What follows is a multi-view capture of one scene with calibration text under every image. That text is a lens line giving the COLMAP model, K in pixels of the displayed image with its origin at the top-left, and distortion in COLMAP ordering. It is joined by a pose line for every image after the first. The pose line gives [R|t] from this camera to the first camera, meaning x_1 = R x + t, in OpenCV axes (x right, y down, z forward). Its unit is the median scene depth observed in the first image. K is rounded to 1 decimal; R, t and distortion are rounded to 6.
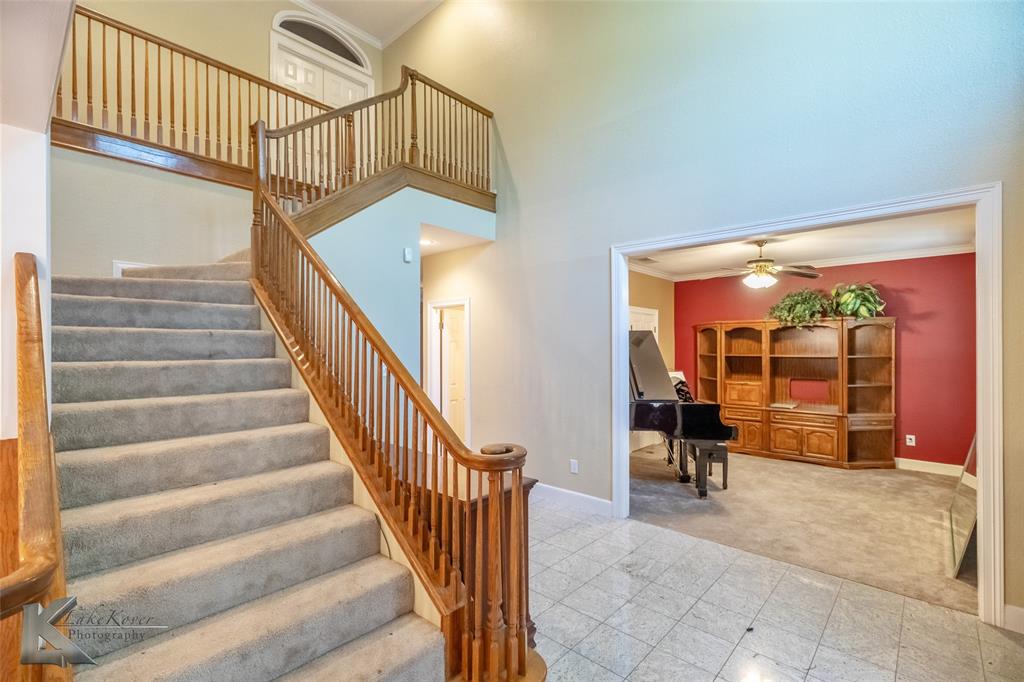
lens RADIAL K [[468.1, 0, 510.5], [0, 468.1, 343.0], [0, 0, 1]] dist [0.003537, -0.001435]
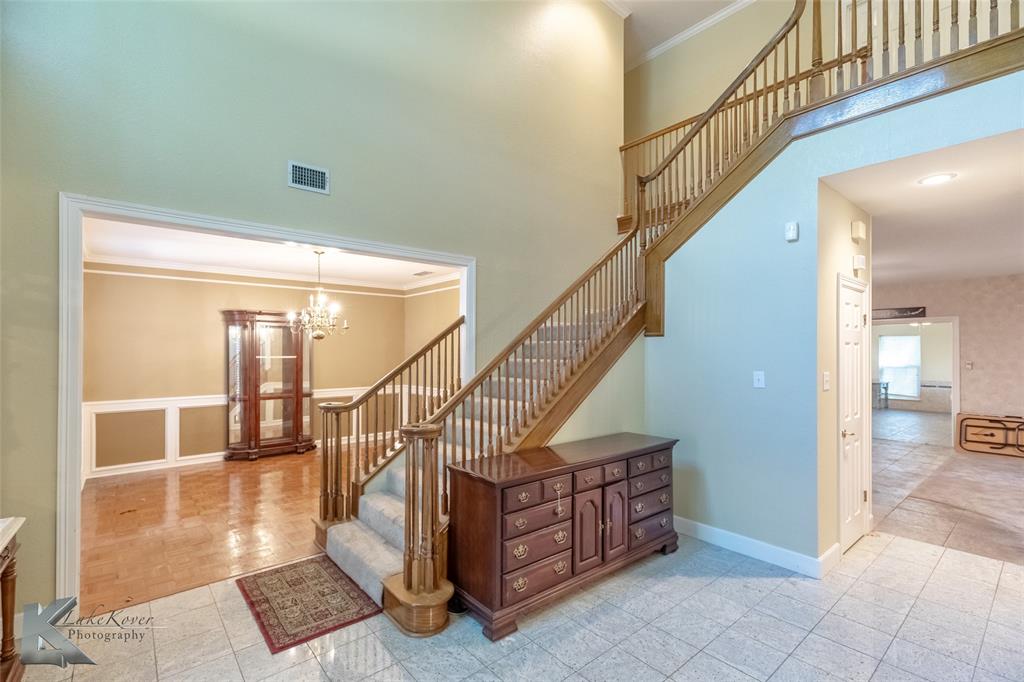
lens RADIAL K [[468.1, 0, 515.2], [0, 468.1, 347.5], [0, 0, 1]] dist [0.003537, -0.001435]
pose [[-0.117940, 0.002550, -0.993017, 0.291224], [0.000415, 0.999997, 0.002519, -0.001653], [0.993021, -0.000115, -0.117941, 0.311721]]
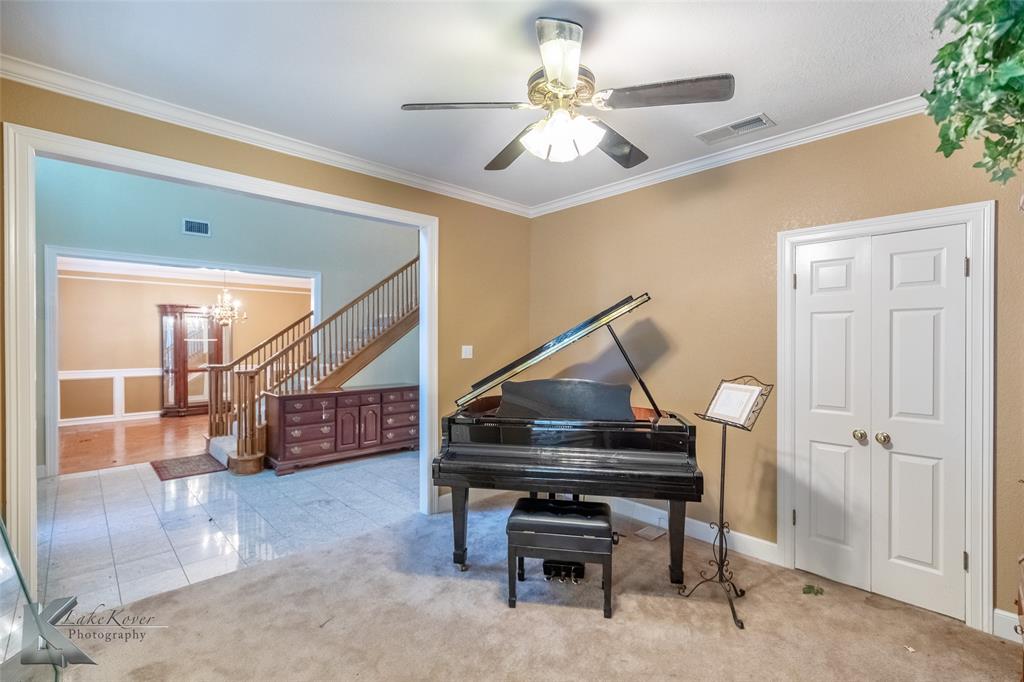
lens RADIAL K [[468.1, 0, 511.3], [0, 468.1, 342.0], [0, 0, 1]] dist [0.003537, -0.001435]
pose [[-0.069442, 0.013611, -0.997493, 0.518095], [0.001540, 0.999907, 0.013537, 0.007119], [0.997585, -0.000596, -0.069457, 0.549164]]
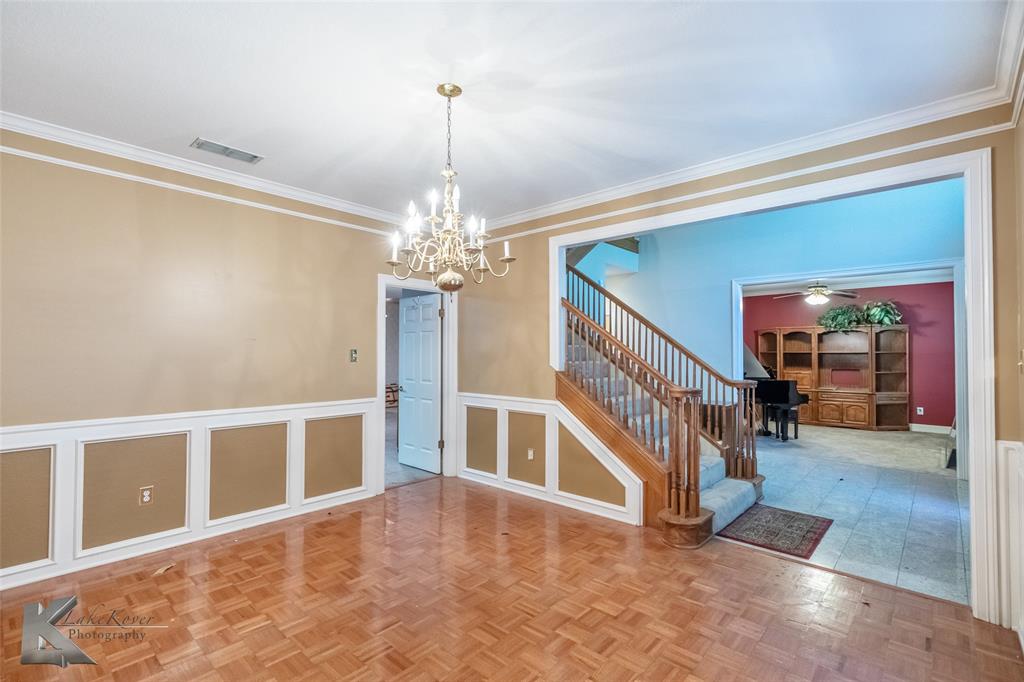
lens RADIAL K [[468.1, 0, 515.5], [0, 468.1, 343.5], [0, 0, 1]] dist [0.003537, -0.001435]
pose [[0.999989, 0.004188, -0.002251, -0.371881], [-0.004219, 0.999892, -0.014074, 0.027146], [0.002192, 0.014083, 0.999898, -0.428059]]
